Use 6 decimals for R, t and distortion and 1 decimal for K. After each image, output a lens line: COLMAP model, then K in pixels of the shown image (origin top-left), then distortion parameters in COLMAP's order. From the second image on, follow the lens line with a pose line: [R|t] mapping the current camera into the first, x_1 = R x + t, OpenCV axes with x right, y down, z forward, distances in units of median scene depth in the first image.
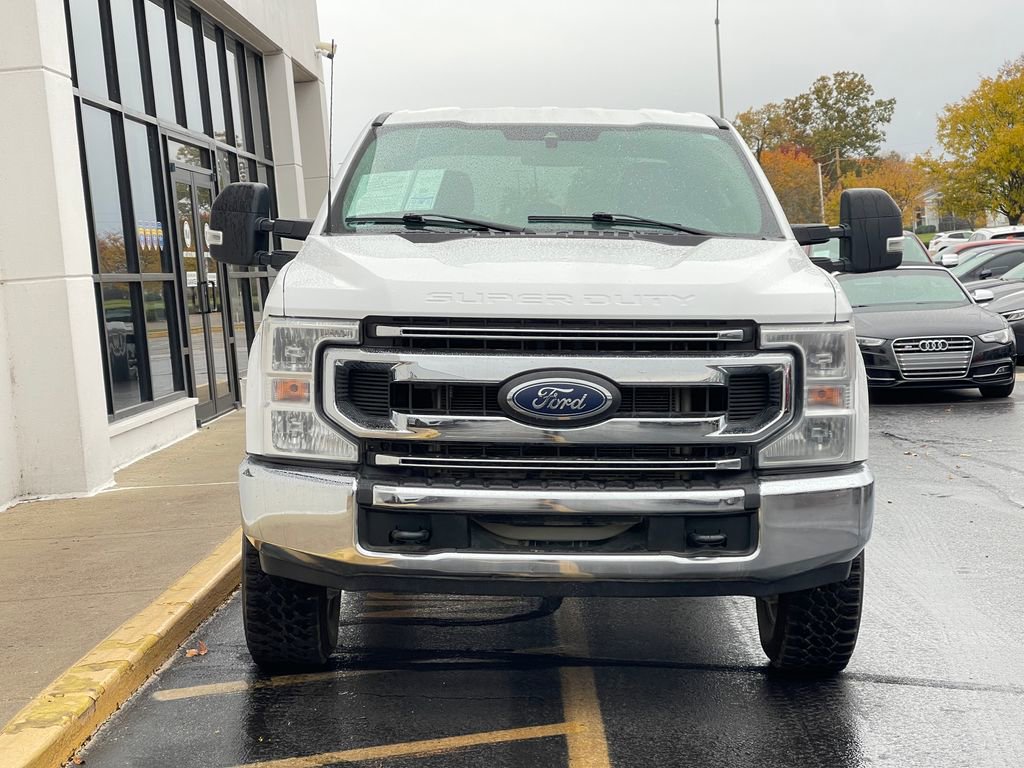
lens RADIAL K [[2096.4, 0, 502.2], [0, 2096.4, 394.1], [0, 0, 1]] dist [0.271960, 0.000000]
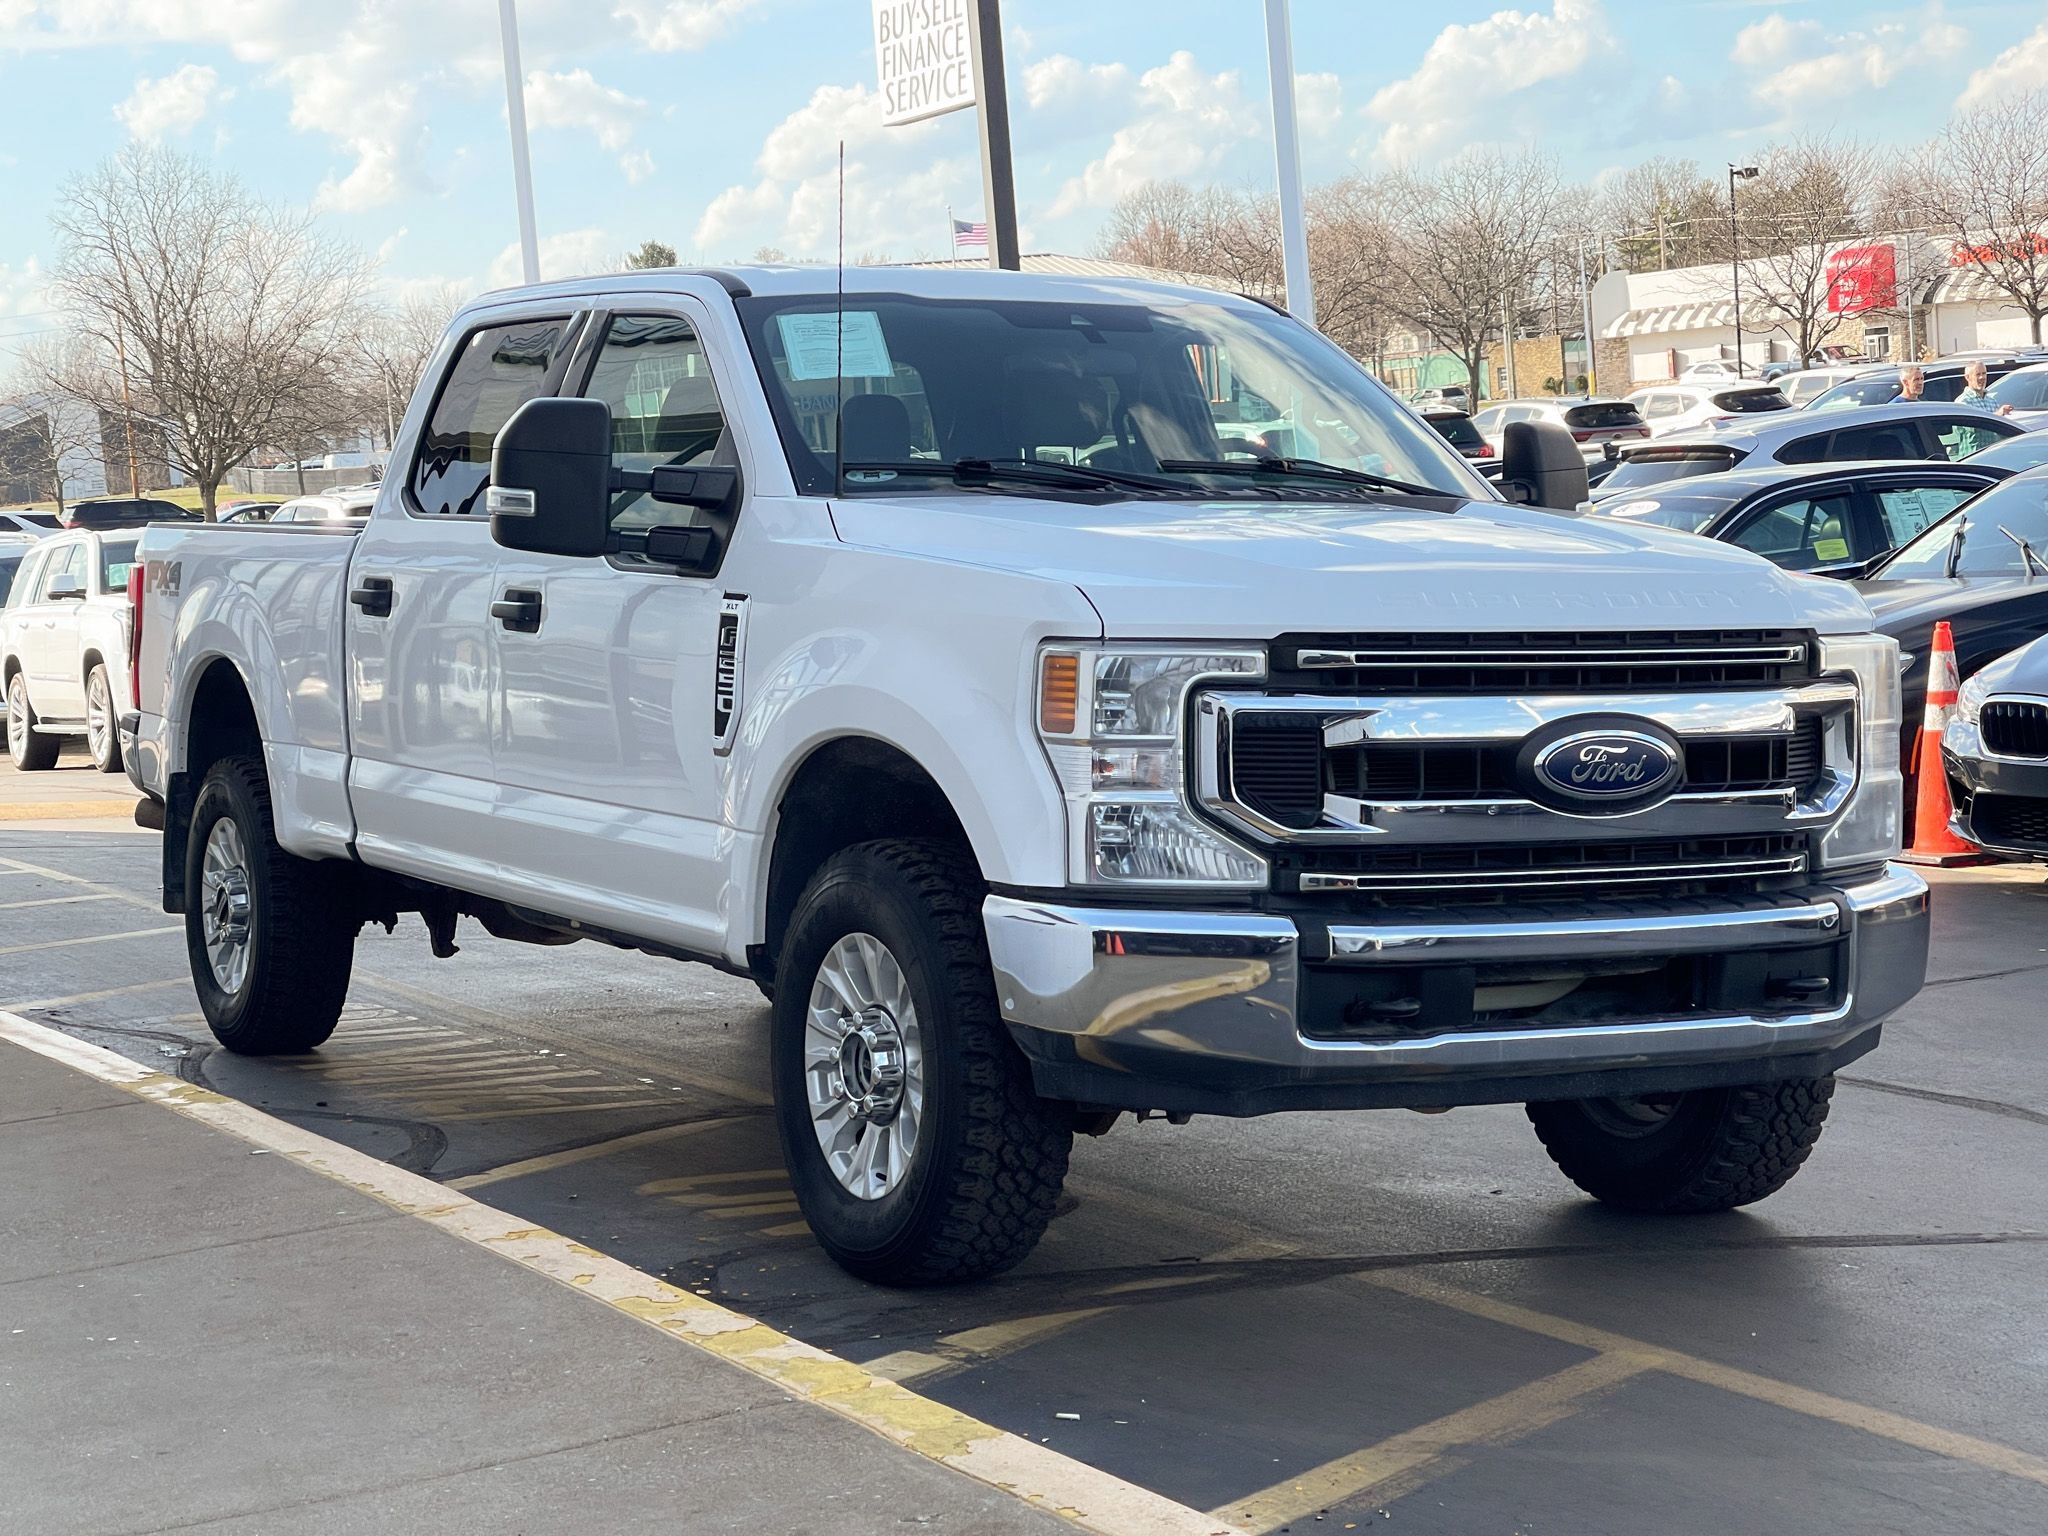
lens RADIAL K [[4192.8, 0, 1077.0], [0, 4192.8, 763.2], [0, 0, 1]] dist [0.271960, 0.000000]
pose [[0.868950, -0.030237, 0.493976, -0.680471], [0.038818, 0.999221, -0.007120, 0.004453], [-0.493376, 0.025362, 0.869447, 0.028634]]
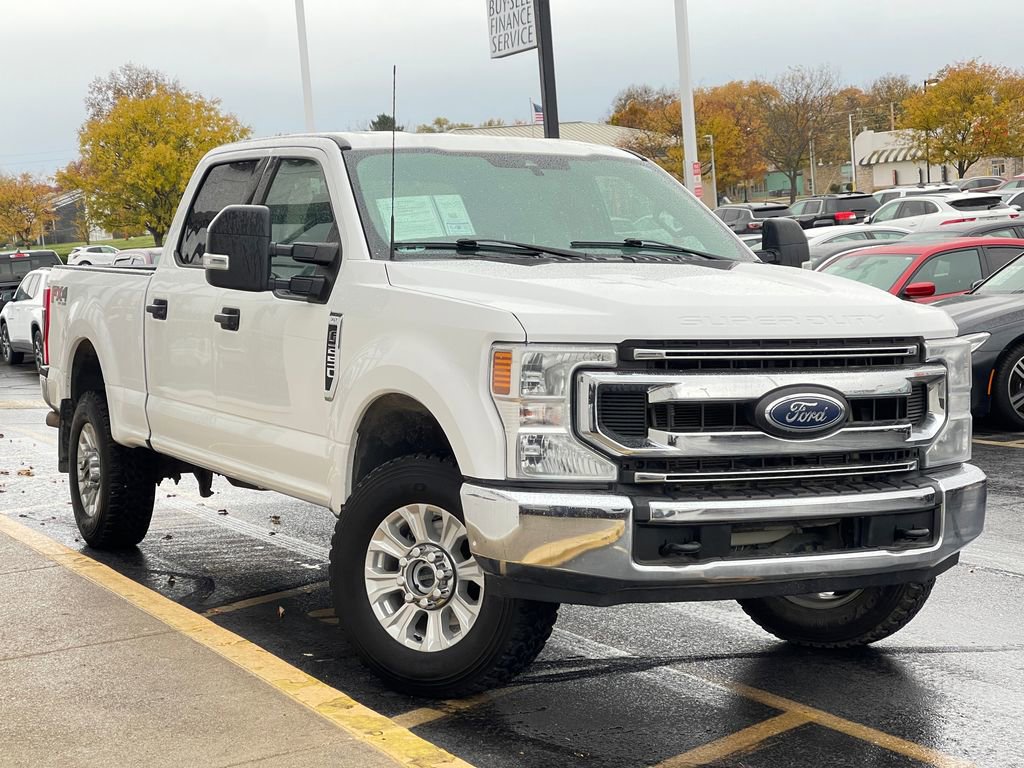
lens RADIAL K [[2096.4, 0, 557.2], [0, 2096.4, 393.7], [0, 0, 1]] dist [0.271960, 0.000000]
pose [[0.876549, -0.032536, 0.480212, -0.592776], [0.035303, 0.999371, 0.003271, -0.015115], [-0.480017, 0.014086, 0.877146, 0.103519]]
